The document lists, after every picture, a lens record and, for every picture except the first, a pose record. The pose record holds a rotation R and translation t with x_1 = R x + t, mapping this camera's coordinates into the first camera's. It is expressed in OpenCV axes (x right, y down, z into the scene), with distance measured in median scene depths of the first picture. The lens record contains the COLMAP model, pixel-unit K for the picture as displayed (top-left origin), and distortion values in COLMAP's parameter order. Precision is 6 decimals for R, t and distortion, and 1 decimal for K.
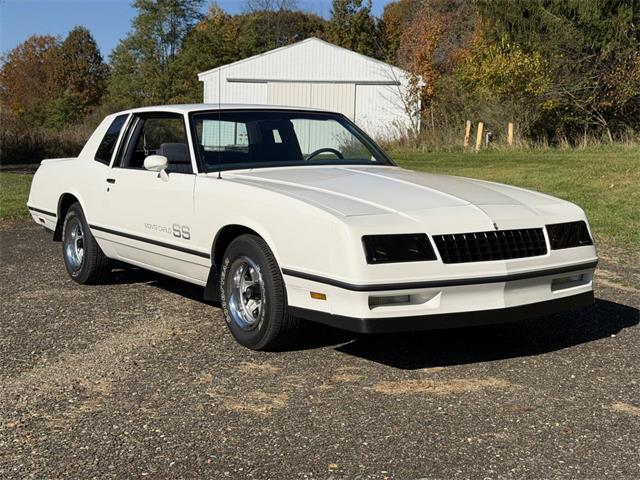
lens RADIAL K [[981.3, 0, 320.0], [0, 981.3, 240.0], [0, 0, 1]] dist [0.139658, -0.095478]
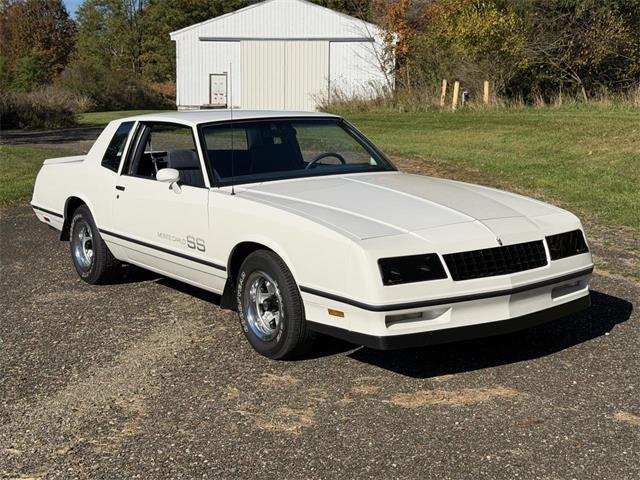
lens RADIAL K [[983.0, 0, 321.2], [0, 983.0, 240.0], [0, 0, 1]] dist [0.152549, -0.176854]
pose [[0.999327, -0.023404, 0.028252, -0.041217], [0.021961, 0.998489, 0.050364, -0.068169], [-0.029388, -0.049710, 0.998331, -0.053958]]
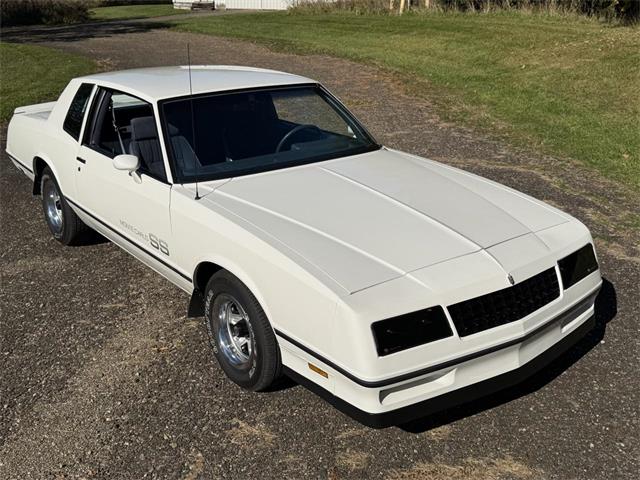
lens RADIAL K [[717.5, 0, 322.7], [0, 717.5, 246.1], [0, 0, 1]] dist [0.193349, -0.455893]
pose [[0.997348, -0.031044, 0.065827, -0.033417], [0.014047, 0.969566, 0.244425, -0.191376], [-0.071412, -0.242853, 0.967431, 0.349185]]
